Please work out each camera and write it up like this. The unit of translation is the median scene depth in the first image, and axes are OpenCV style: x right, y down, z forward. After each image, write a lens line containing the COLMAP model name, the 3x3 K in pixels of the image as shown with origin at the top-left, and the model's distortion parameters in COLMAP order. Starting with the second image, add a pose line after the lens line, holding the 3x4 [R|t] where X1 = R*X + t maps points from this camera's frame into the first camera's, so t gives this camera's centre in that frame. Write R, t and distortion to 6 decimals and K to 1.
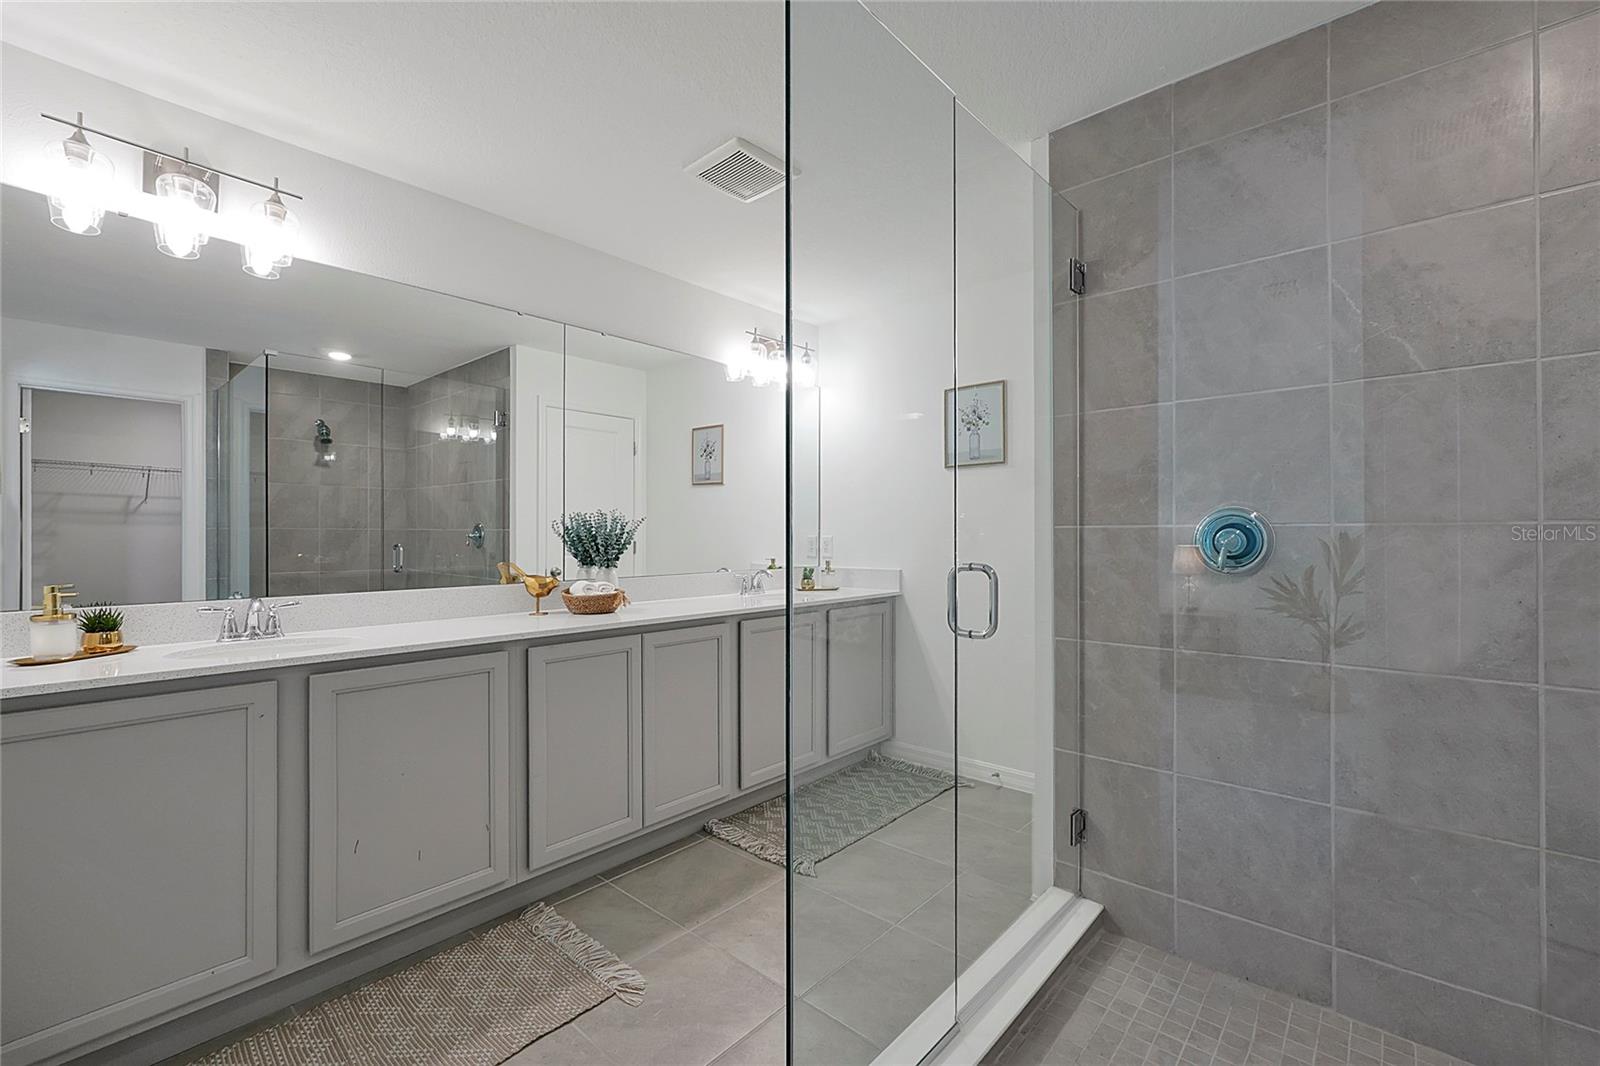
lens RADIAL K [[673.8, 0, 800.0], [0, 673.8, 533.0], [0, 0, 1]] dist [-0.000884, 0.005589]
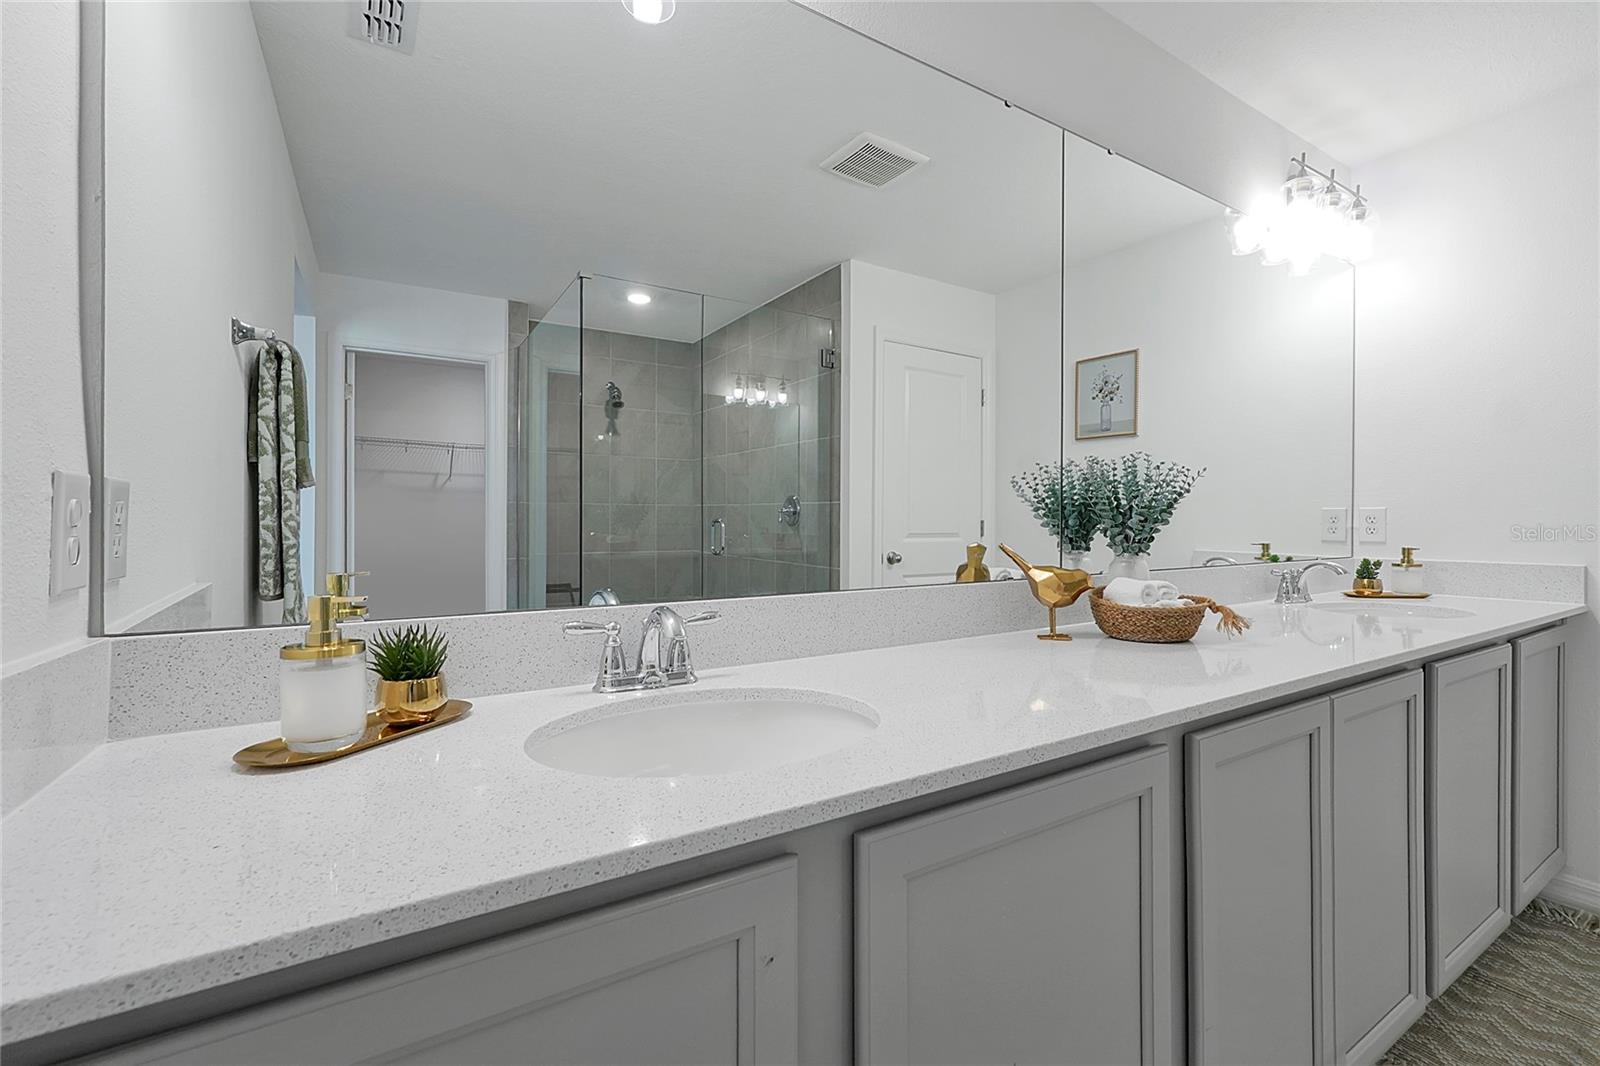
lens RADIAL K [[683.1, 0, 825.5], [0, 683.1, 520.5], [0, 0, 1]] dist [0.003327, 0.000235]
pose [[0.966309, 0.003325, -0.257363, -0.241915], [-0.002644, 0.999992, 0.002992, 0.013717], [0.257371, -0.002211, 0.966310, 0.236088]]
